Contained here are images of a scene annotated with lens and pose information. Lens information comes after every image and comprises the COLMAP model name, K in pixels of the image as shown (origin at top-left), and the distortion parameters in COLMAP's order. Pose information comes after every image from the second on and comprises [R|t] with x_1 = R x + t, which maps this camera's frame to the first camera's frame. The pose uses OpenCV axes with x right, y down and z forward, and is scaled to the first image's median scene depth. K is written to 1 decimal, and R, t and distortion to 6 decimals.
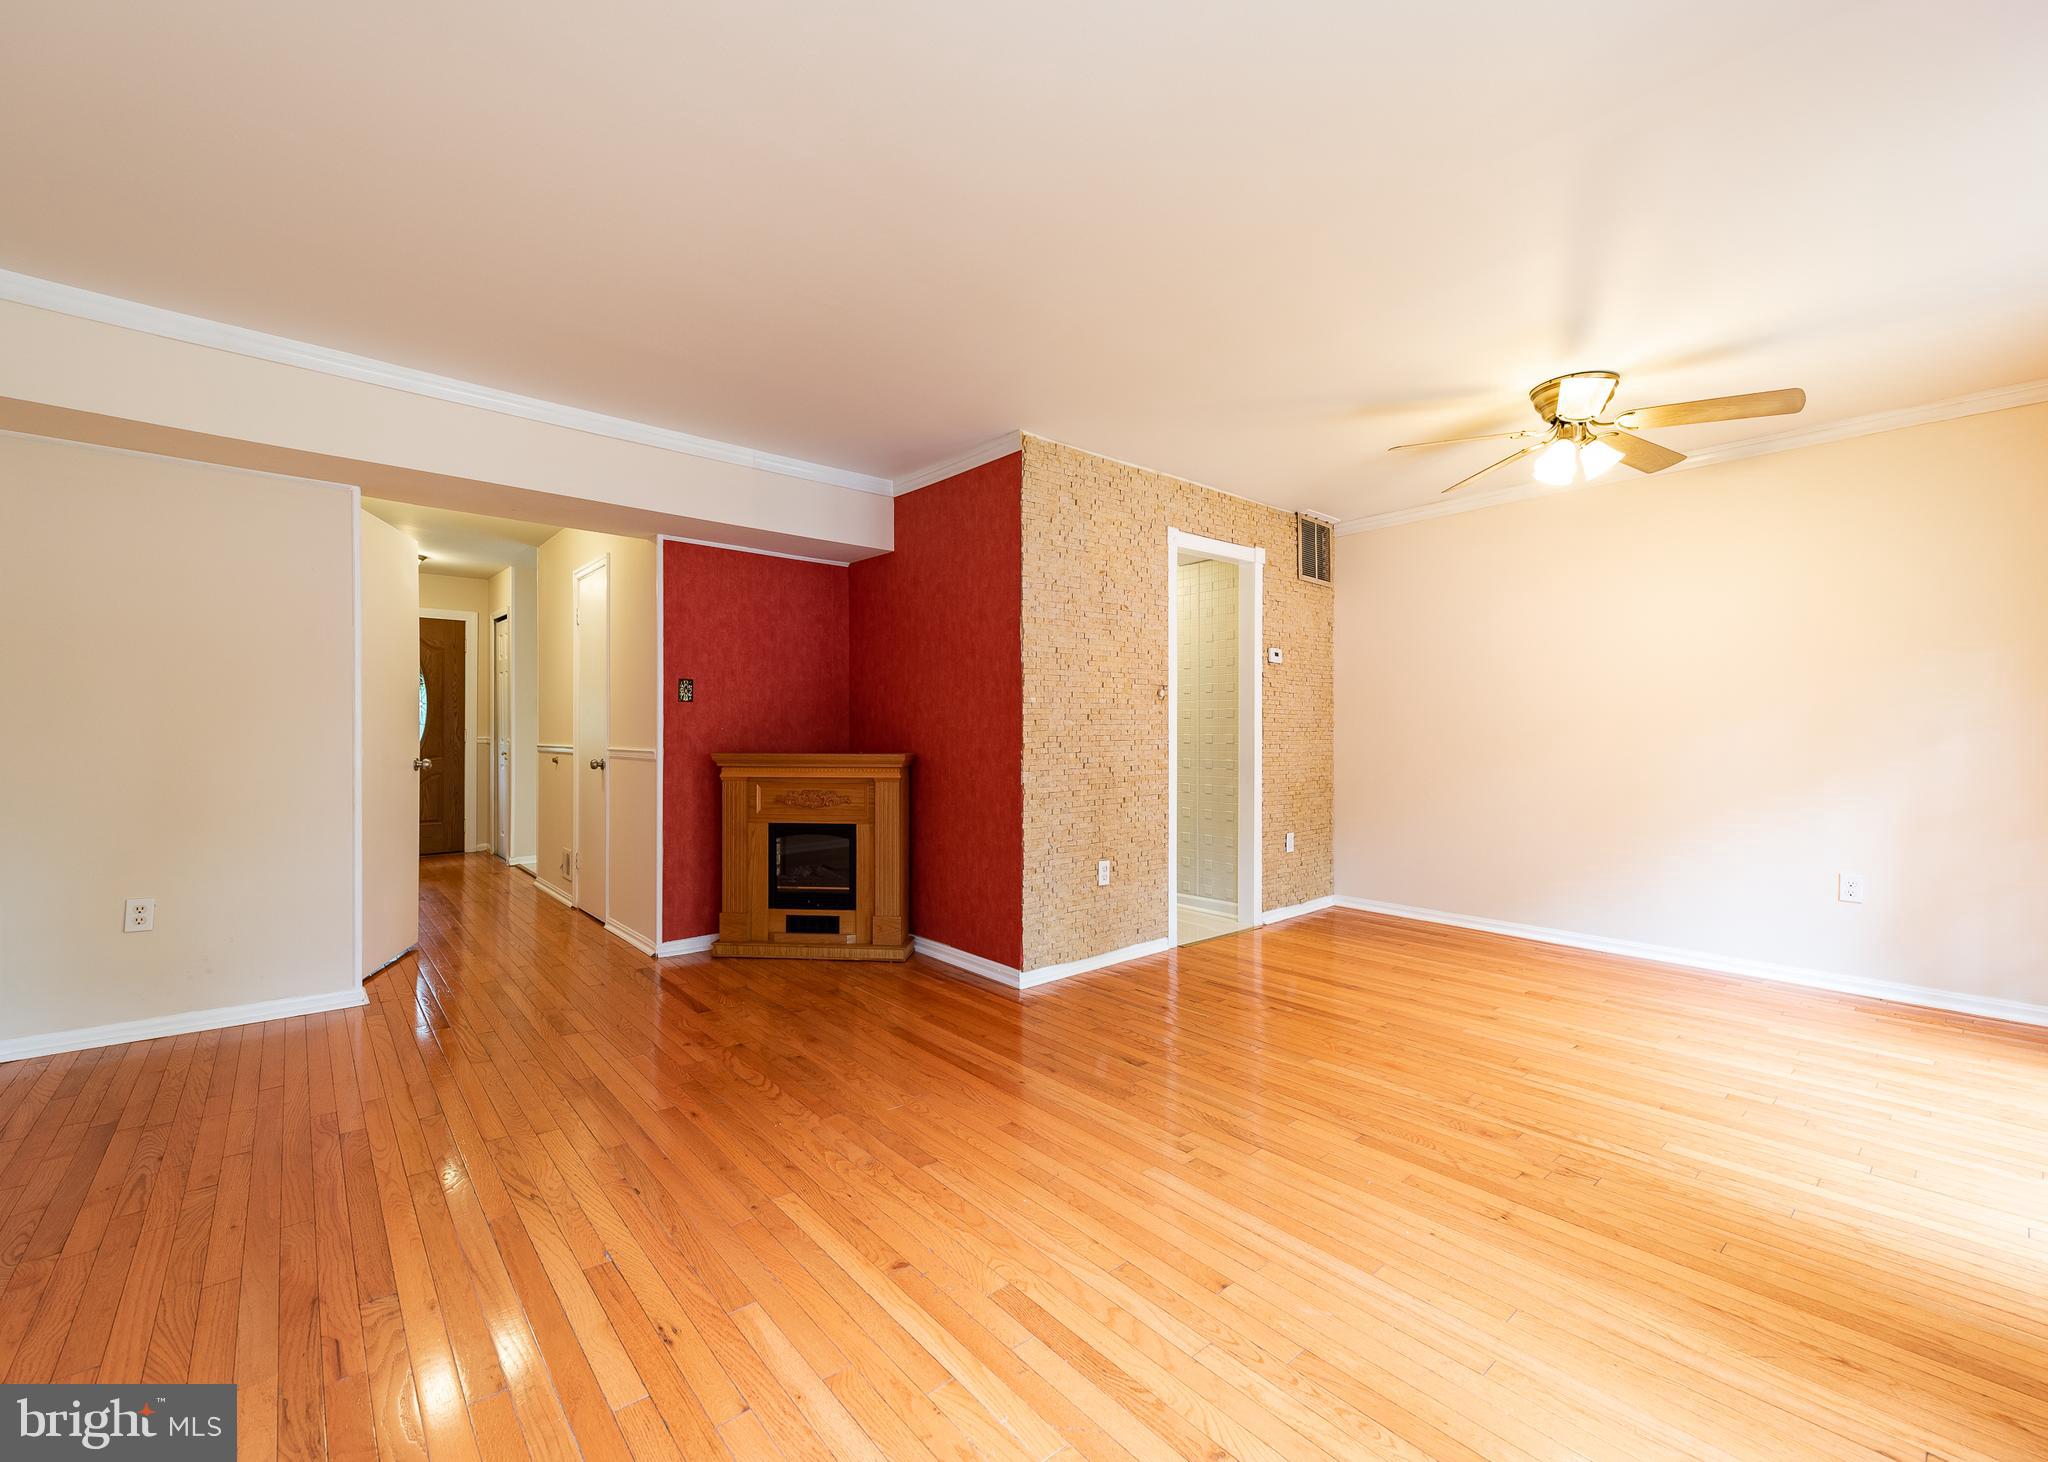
lens RADIAL K [[843.7, 0, 1016.8], [0, 843.7, 735.3], [0, 0, 1]] dist [0.010282, -0.001662]
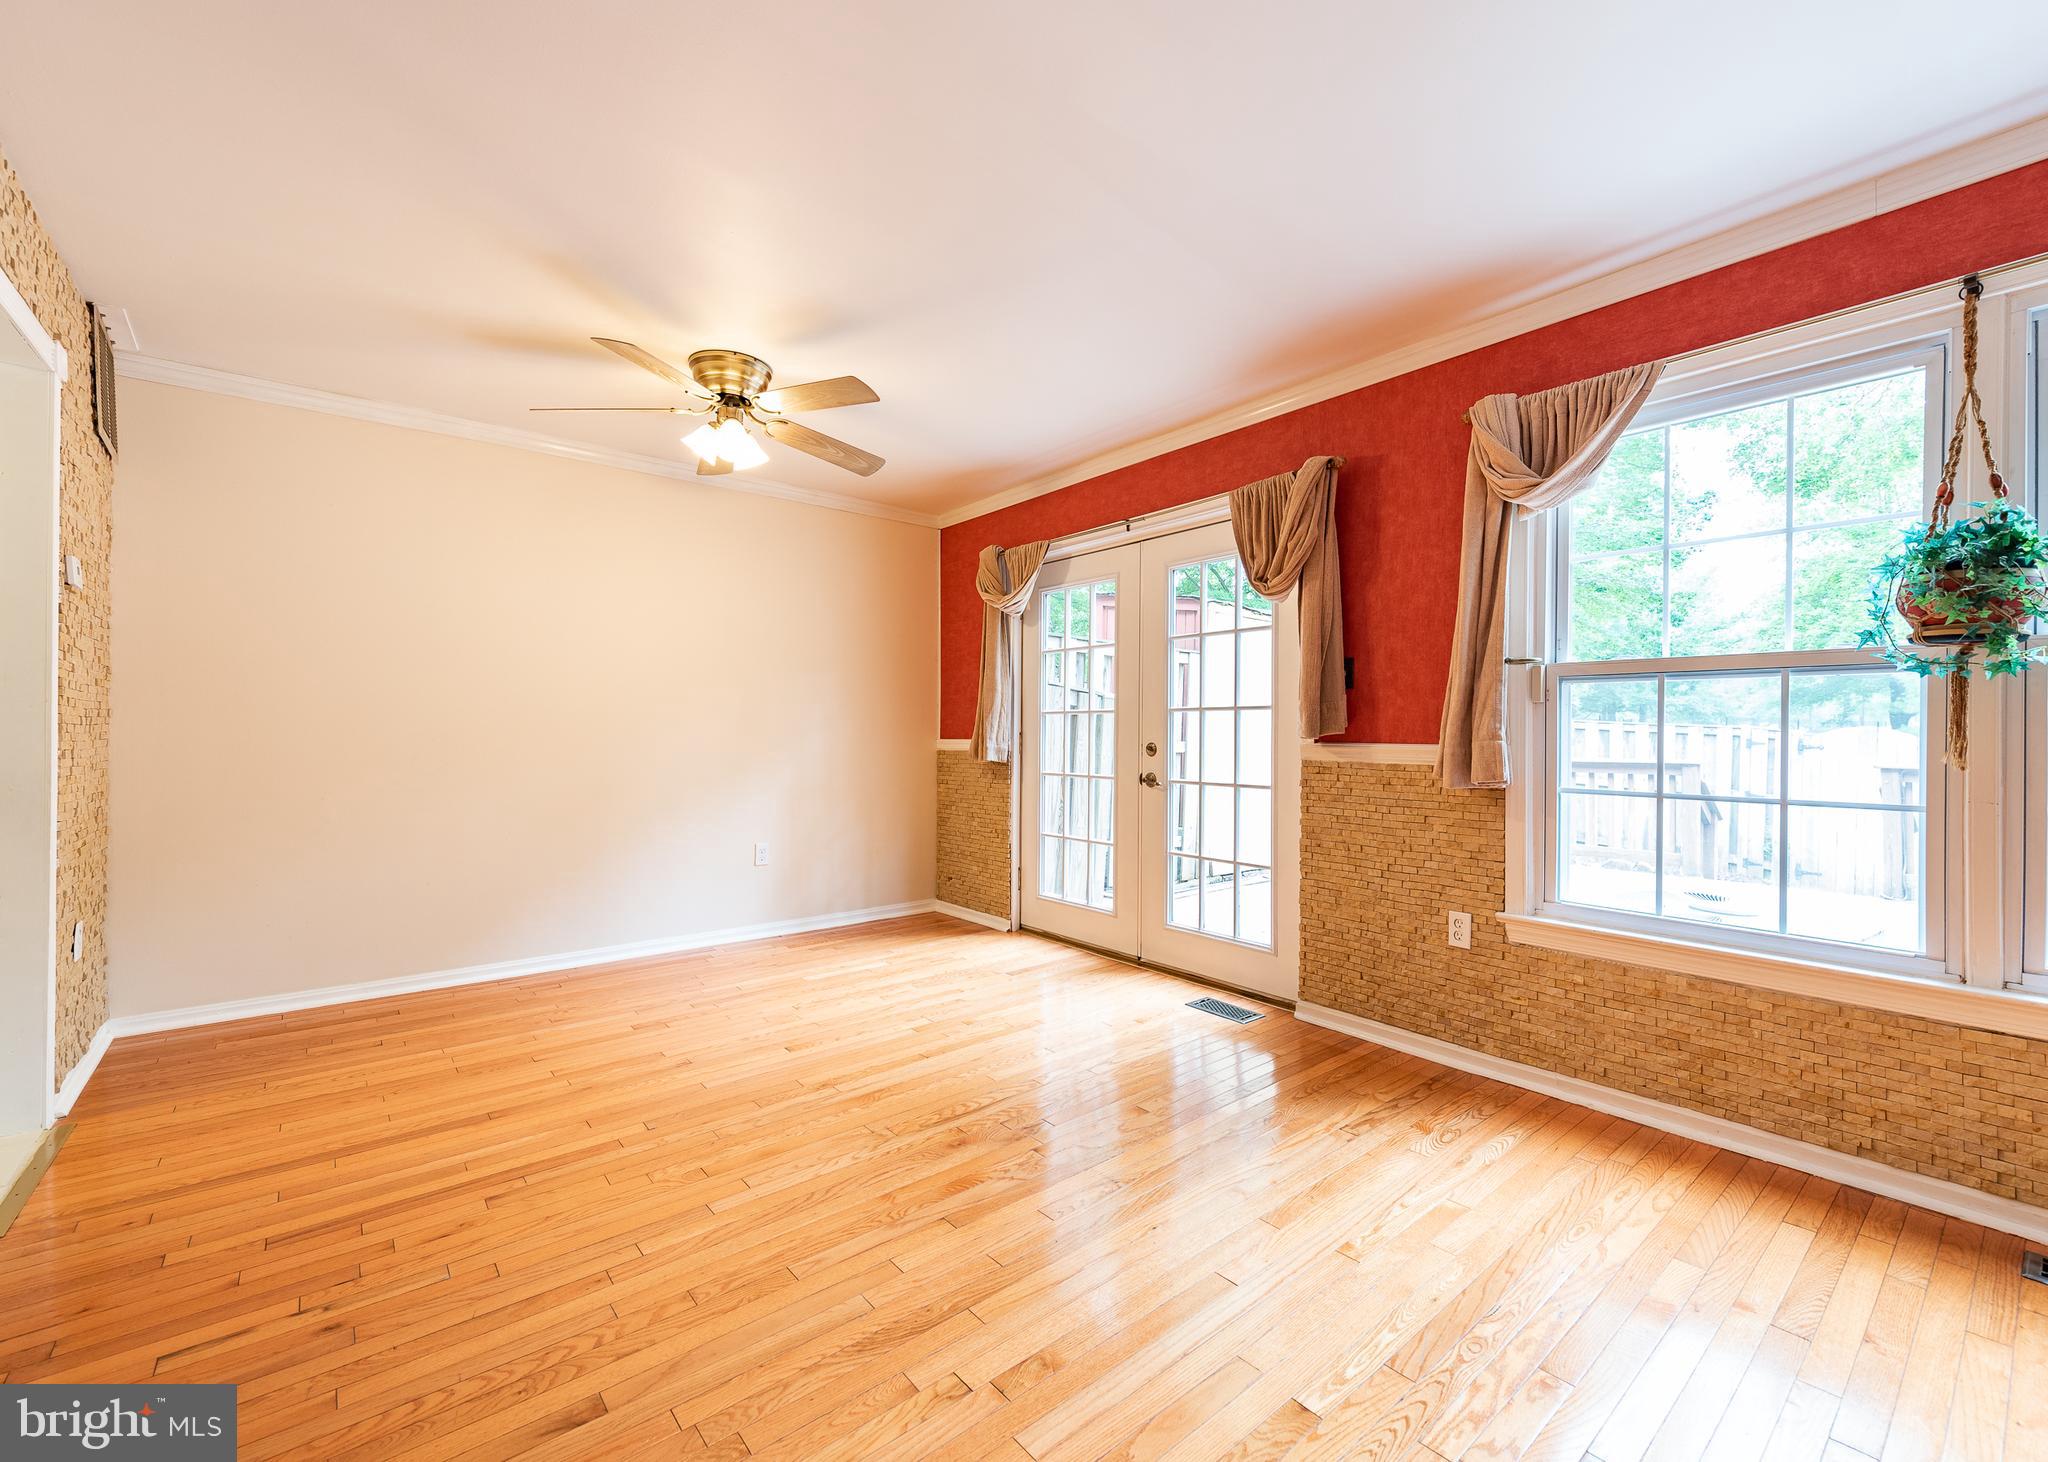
lens RADIAL K [[843.7, 0, 1042.3], [0, 843.7, 720.9], [0, 0, 1]] dist [0.010282, -0.001662]
pose [[0.000220, 0.015849, 0.999874, -0.293418], [-0.004942, 0.999862, -0.015848, -0.001255], [-0.999988, -0.004937, 0.000299, 0.622734]]
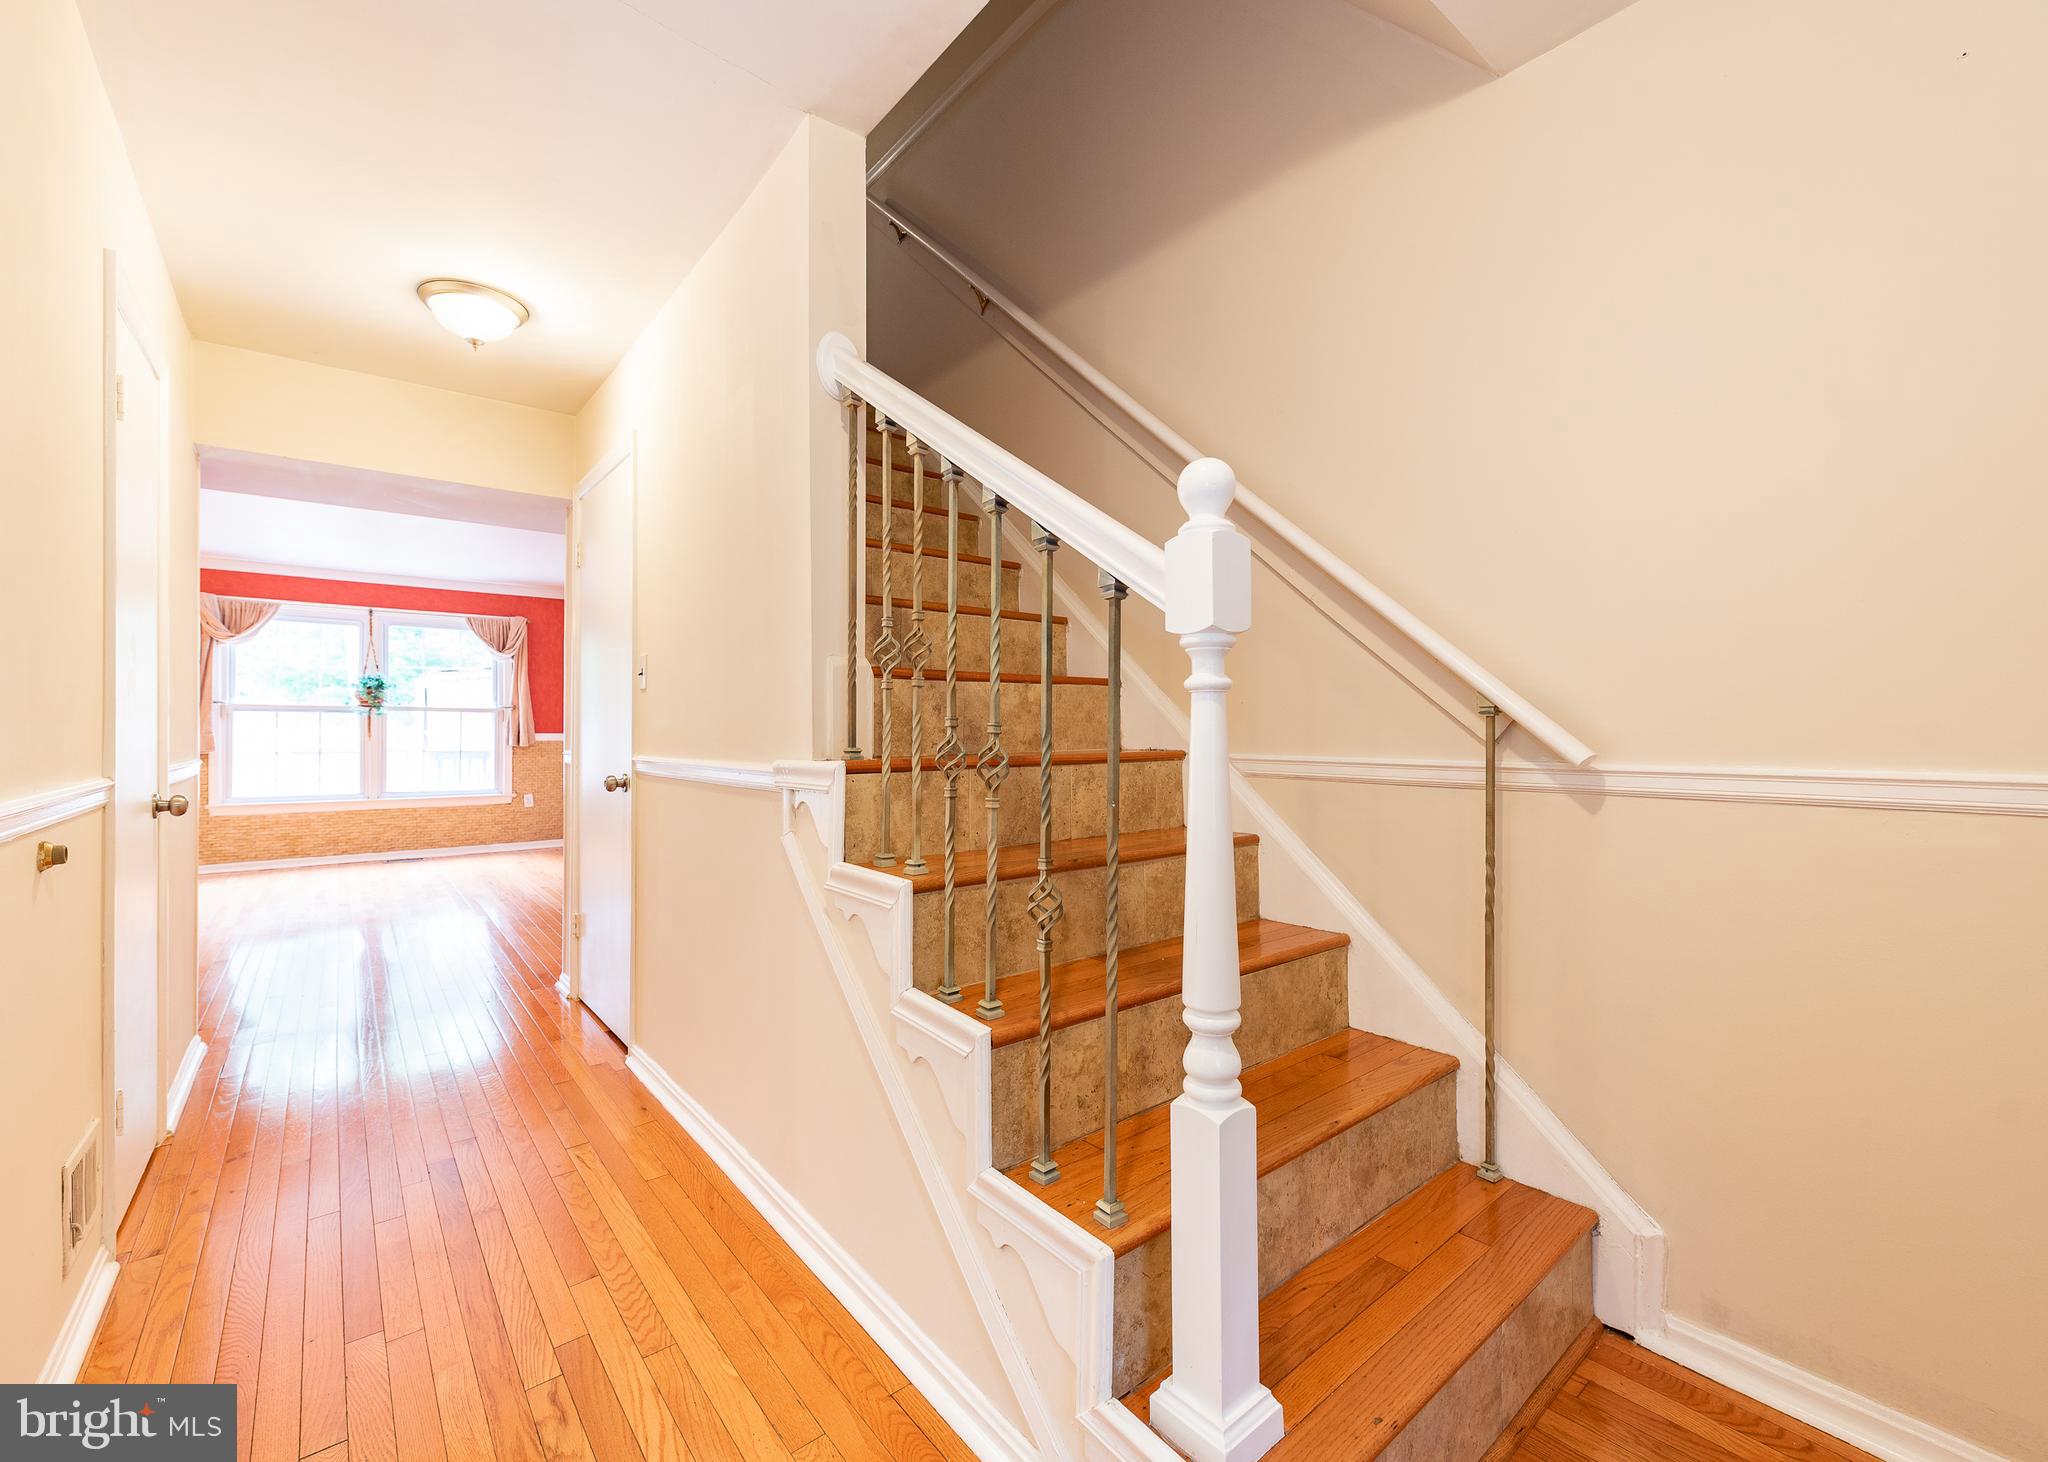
lens RADIAL K [[843.7, 0, 1020.9], [0, 843.7, 731.8], [0, 0, 1]] dist [0.010282, -0.001662]
pose [[-0.999381, -0.001667, 0.035150, -1.442267], [-0.001577, 0.999995, 0.002600, -0.012256], [-0.035154, 0.002543, -0.999379, 2.092093]]
